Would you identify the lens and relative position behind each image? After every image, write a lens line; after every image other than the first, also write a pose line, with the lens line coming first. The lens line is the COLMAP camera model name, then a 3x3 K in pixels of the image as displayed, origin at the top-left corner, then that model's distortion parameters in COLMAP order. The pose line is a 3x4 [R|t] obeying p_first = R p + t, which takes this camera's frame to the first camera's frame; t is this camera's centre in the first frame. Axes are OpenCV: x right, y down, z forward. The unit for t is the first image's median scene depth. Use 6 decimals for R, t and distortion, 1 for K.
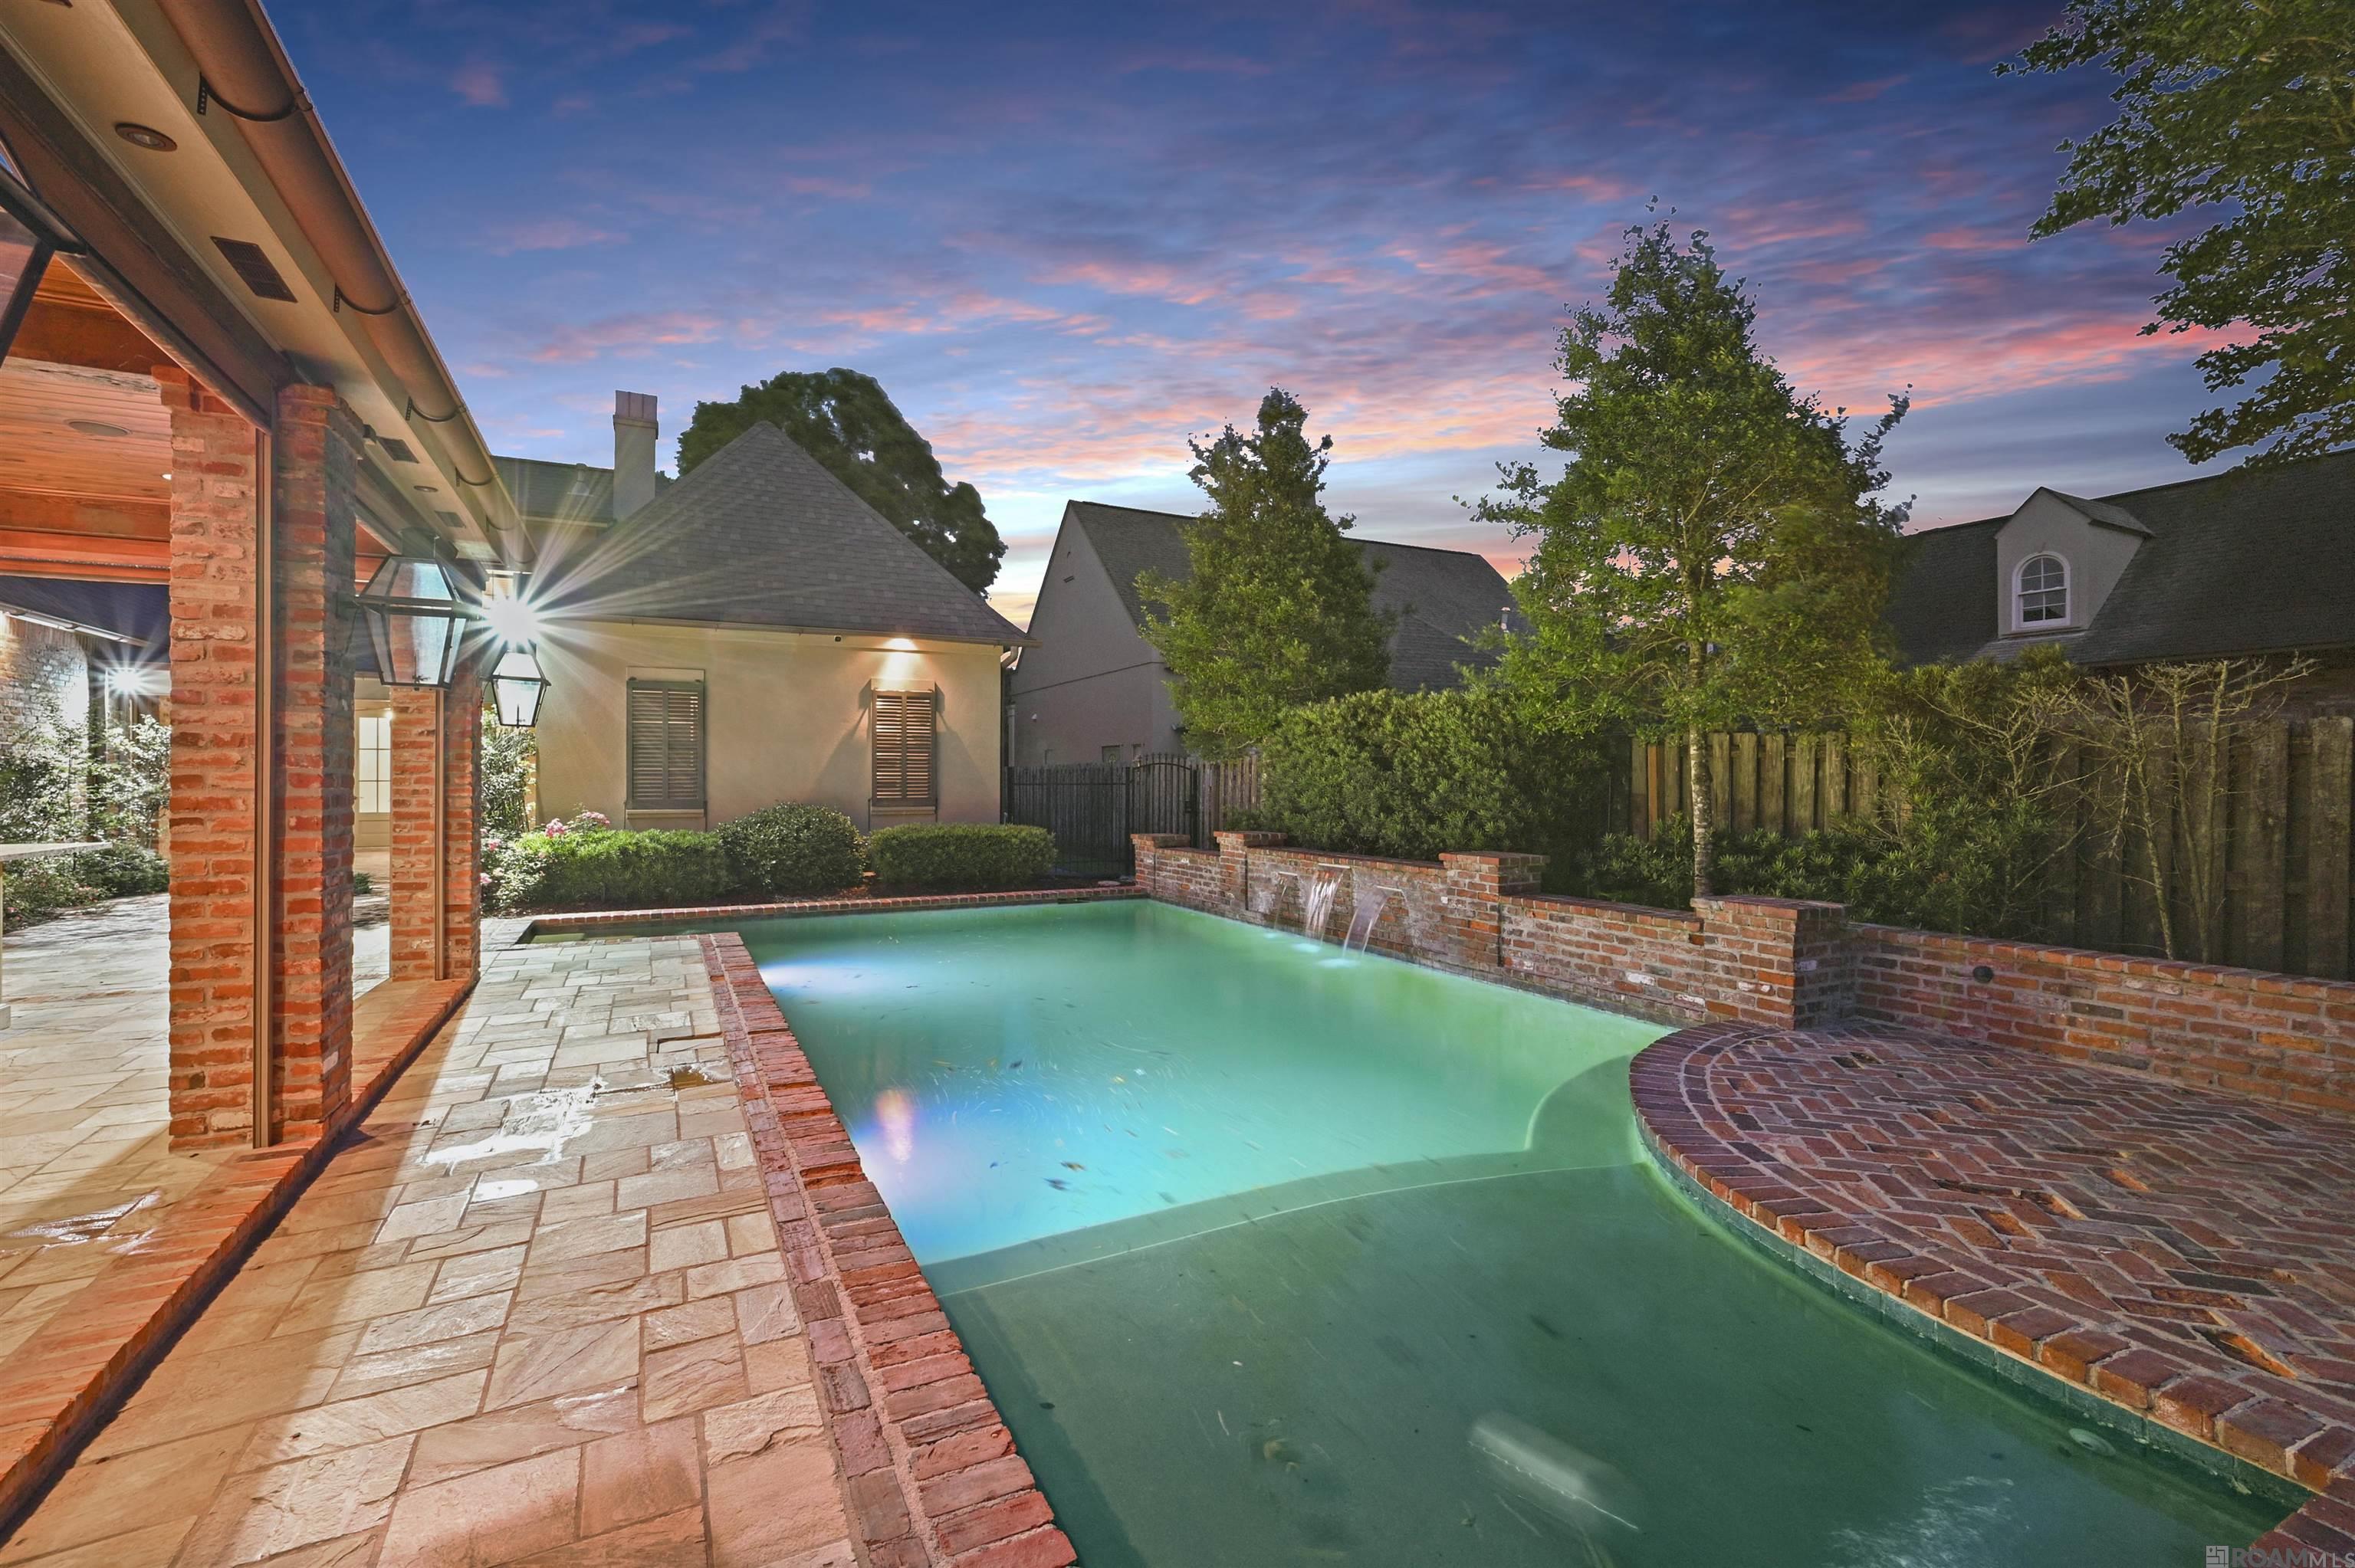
lens RADIAL K [[1022.5, 0, 1177.5], [0, 1022.5, 784.0], [0, 0, 1]] dist [-0.000606, -0.000038]
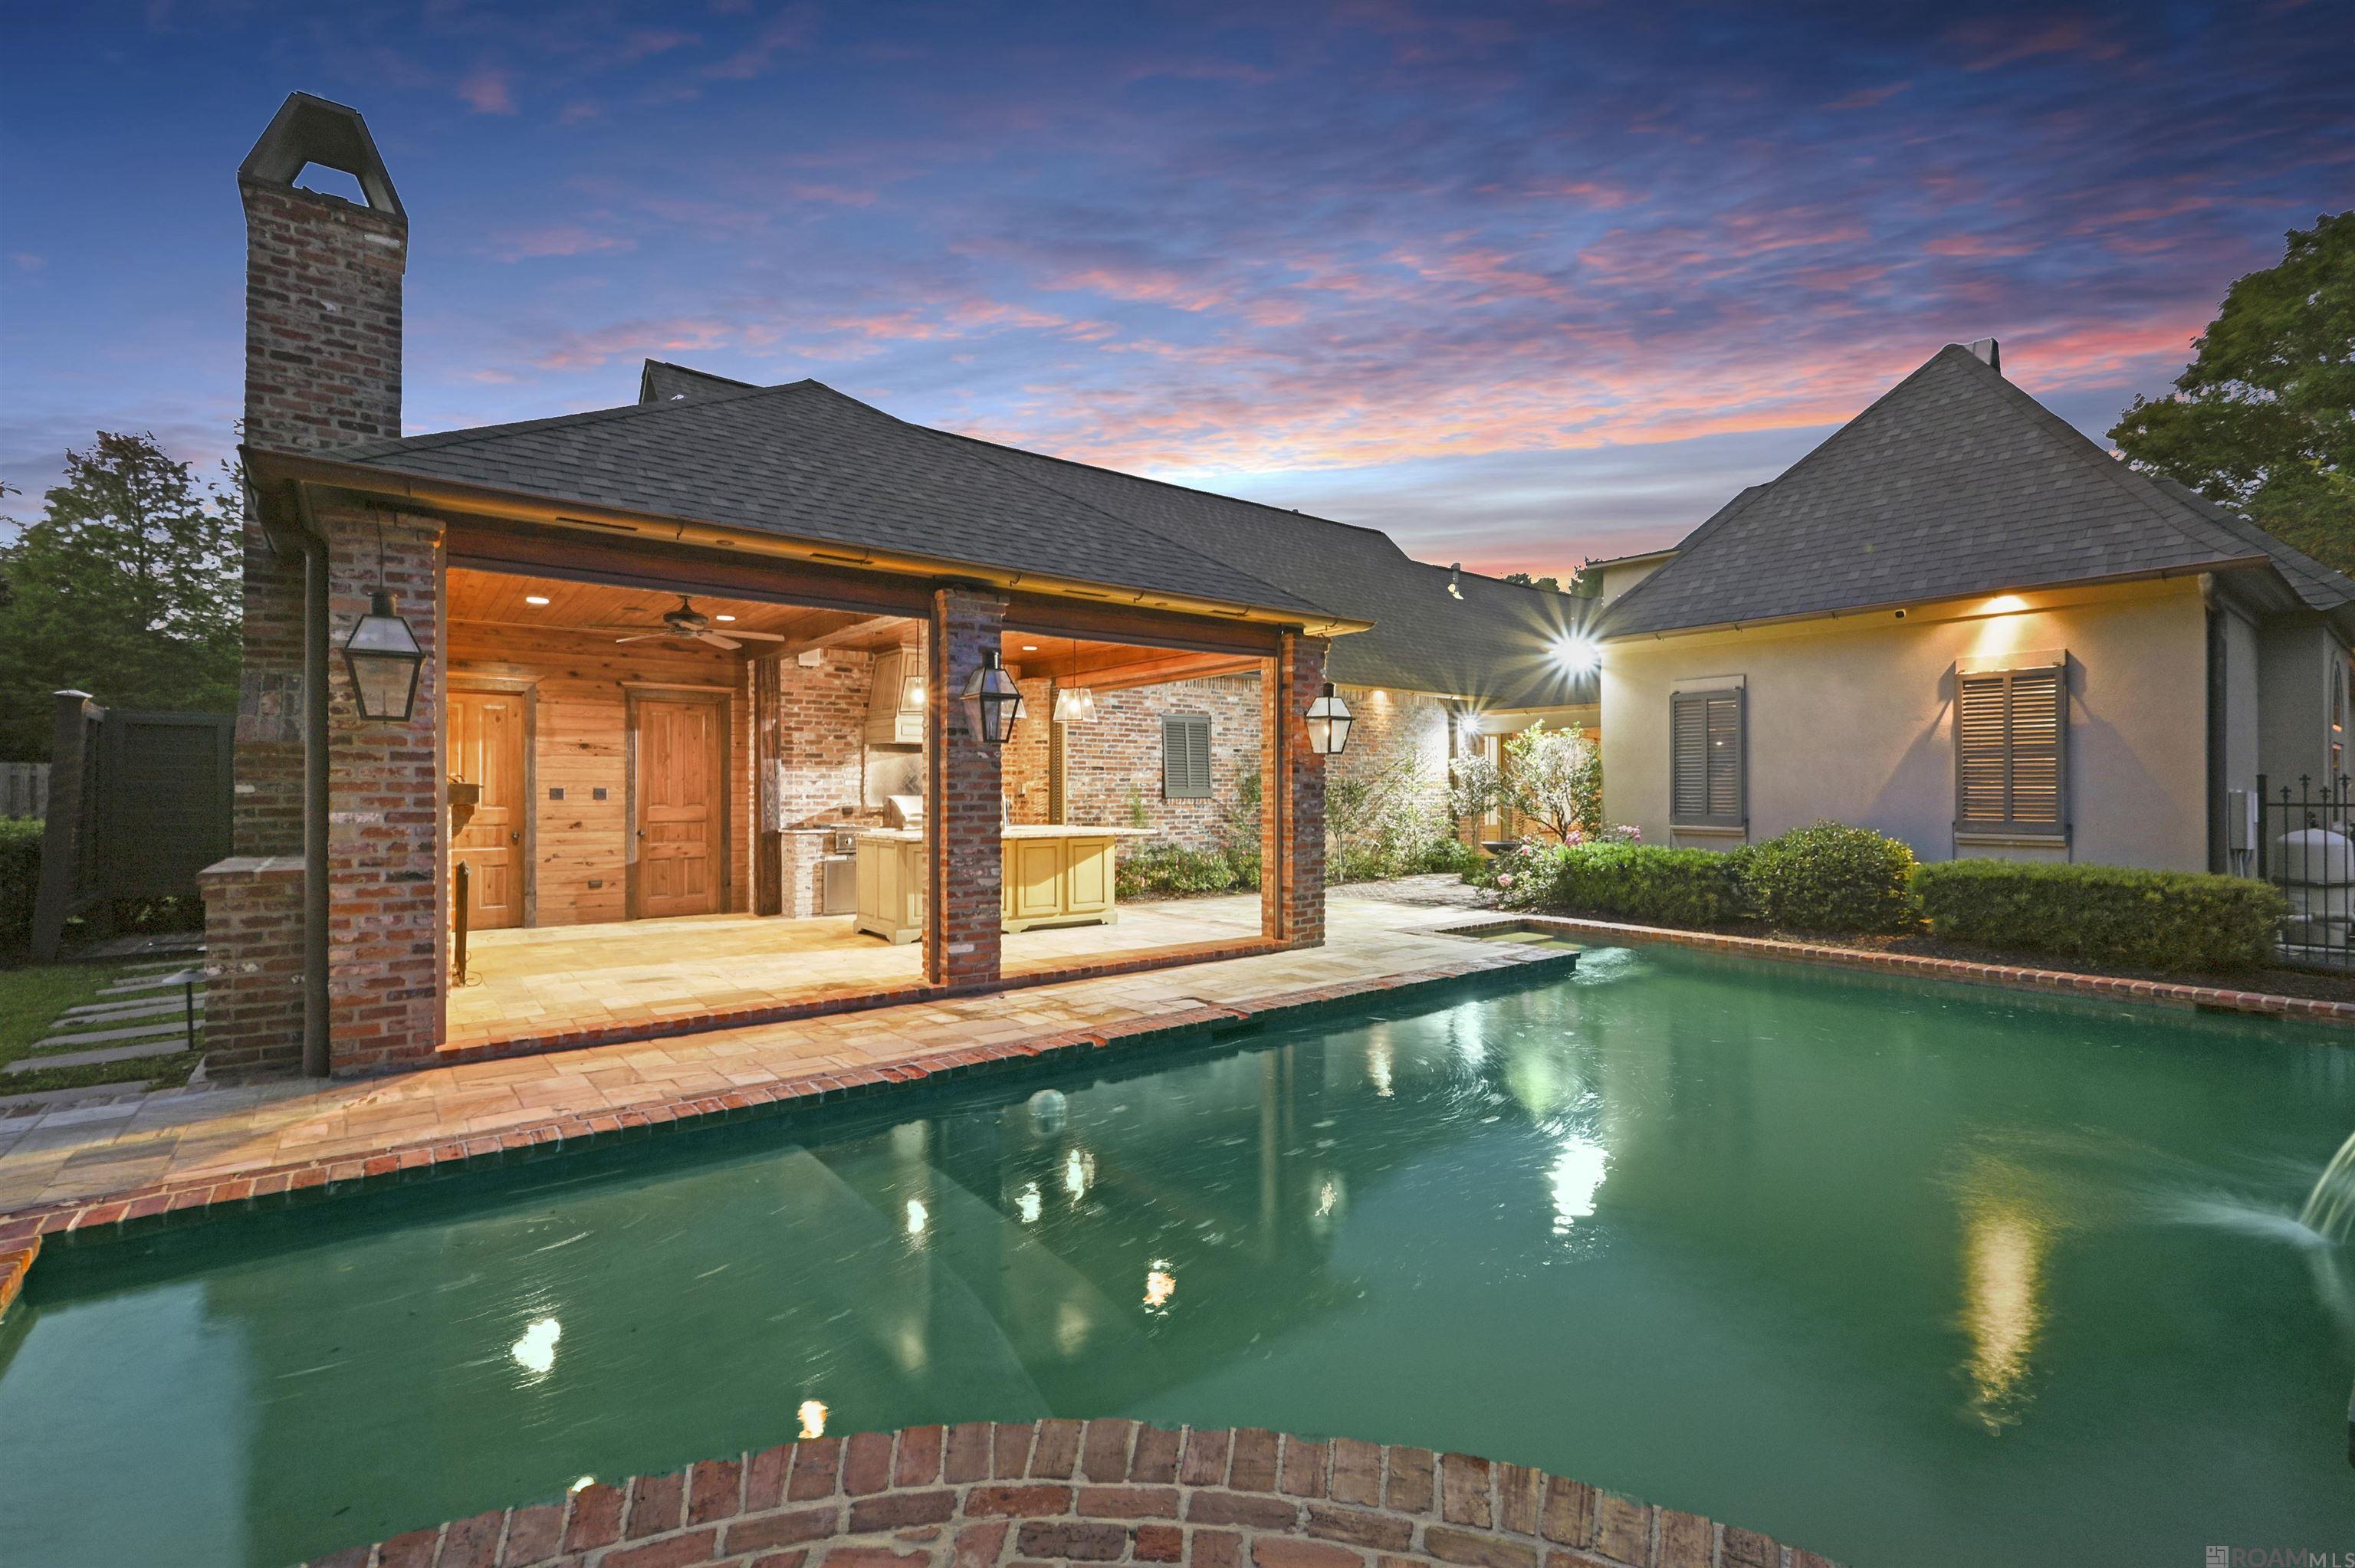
lens RADIAL K [[1040.5, 0, 1177.5], [0, 1040.5, 784.0], [0, 0, 1]] dist [-0.000138, 0.000048]
pose [[0.197667, -0.007194, -0.980243, 0.420949], [-0.005168, 0.999952, -0.008380, -0.004466], [0.980256, 0.006722, 0.197621, 0.387087]]
